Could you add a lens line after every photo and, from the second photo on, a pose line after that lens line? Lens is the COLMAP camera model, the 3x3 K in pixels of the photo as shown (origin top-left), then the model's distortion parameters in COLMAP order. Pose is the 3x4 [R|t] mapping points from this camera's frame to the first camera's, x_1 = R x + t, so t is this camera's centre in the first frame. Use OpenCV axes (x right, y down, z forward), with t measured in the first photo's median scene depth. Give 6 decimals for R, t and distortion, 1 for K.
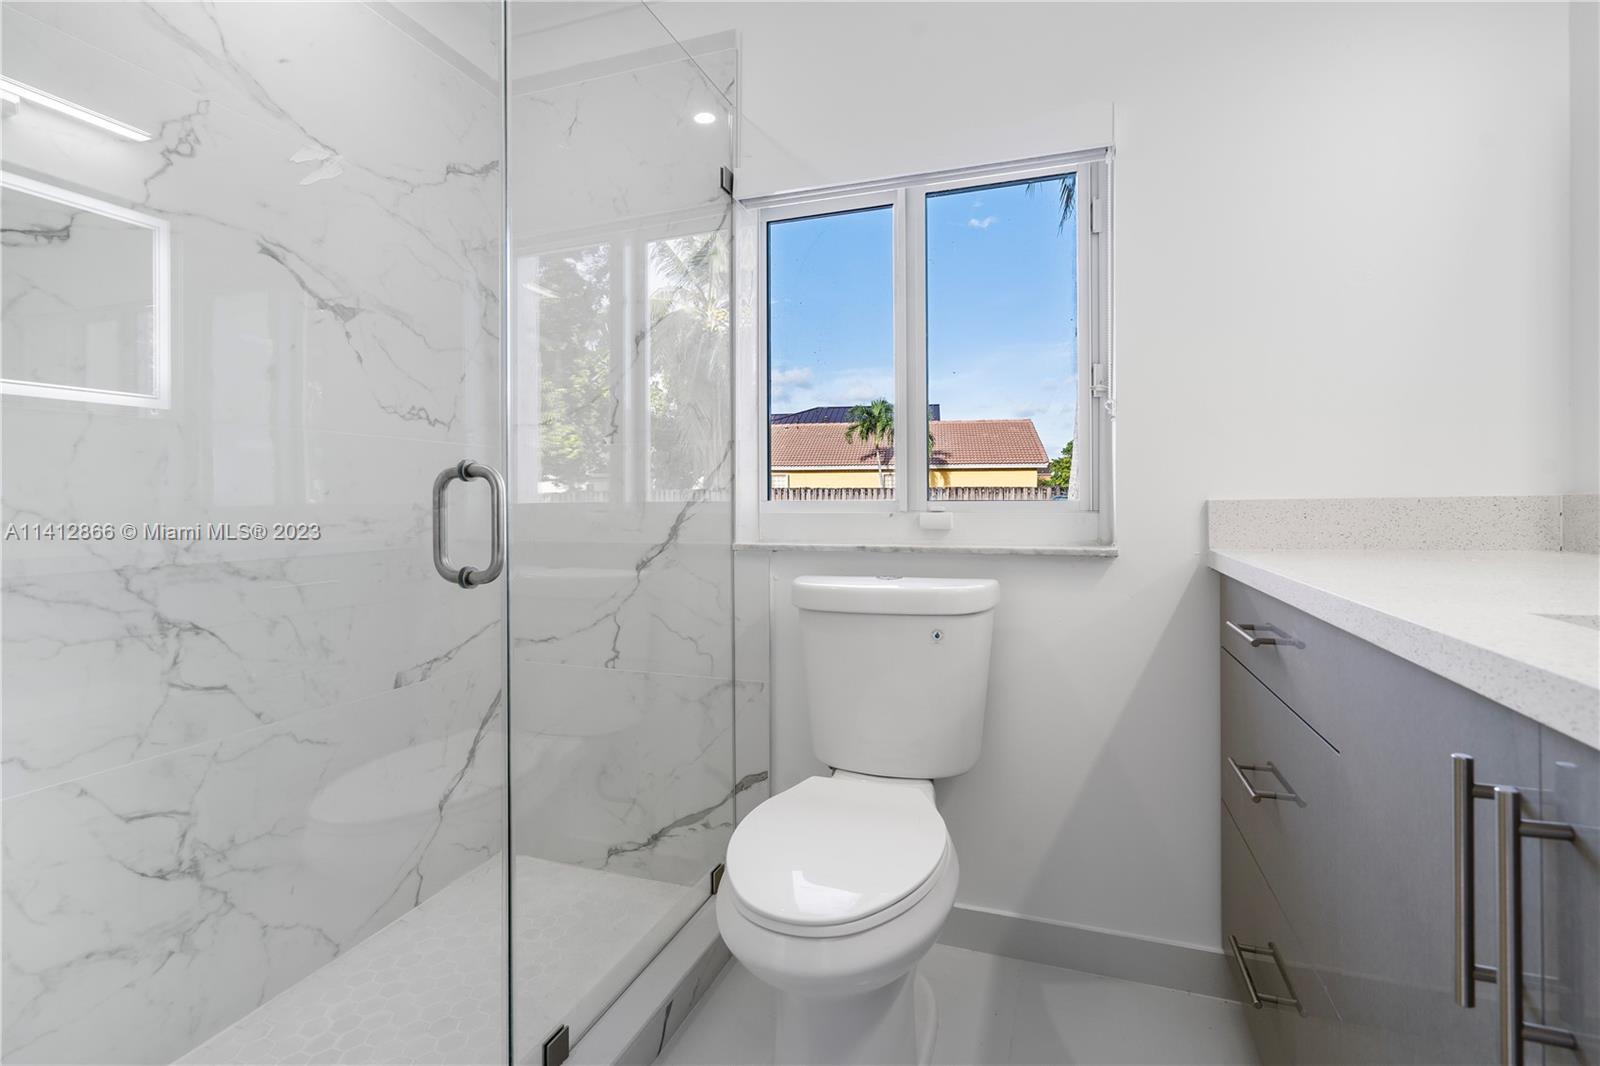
lens RADIAL K [[736.6, 0, 789.6], [0, 736.6, 499.7], [0, 0, 1]] dist [-0.004646, 0.002391]
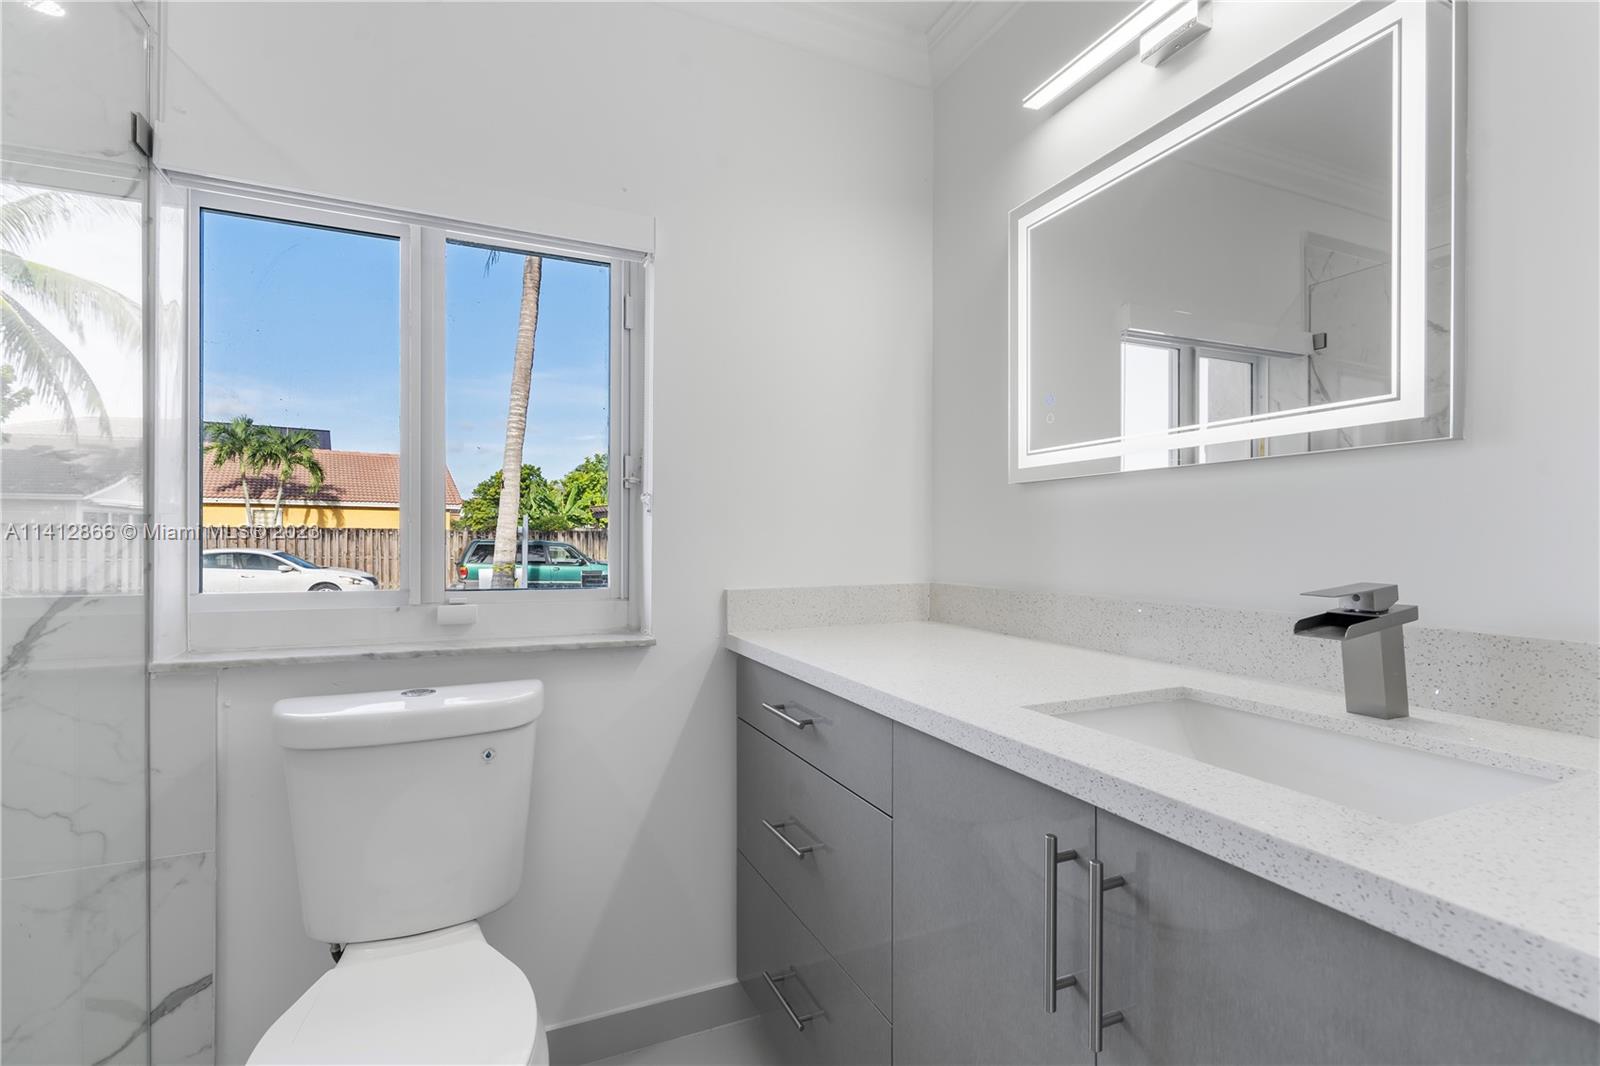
lens RADIAL K [[736.6, 0, 790.2], [0, 736.6, 542.2], [0, 0, 1]] dist [-0.004646, 0.002391]
pose [[0.724128, 0.007161, 0.689629, -0.121159], [-0.007384, 0.999969, -0.002630, -0.058470], [-0.689626, -0.003188, 0.724158, 0.087967]]
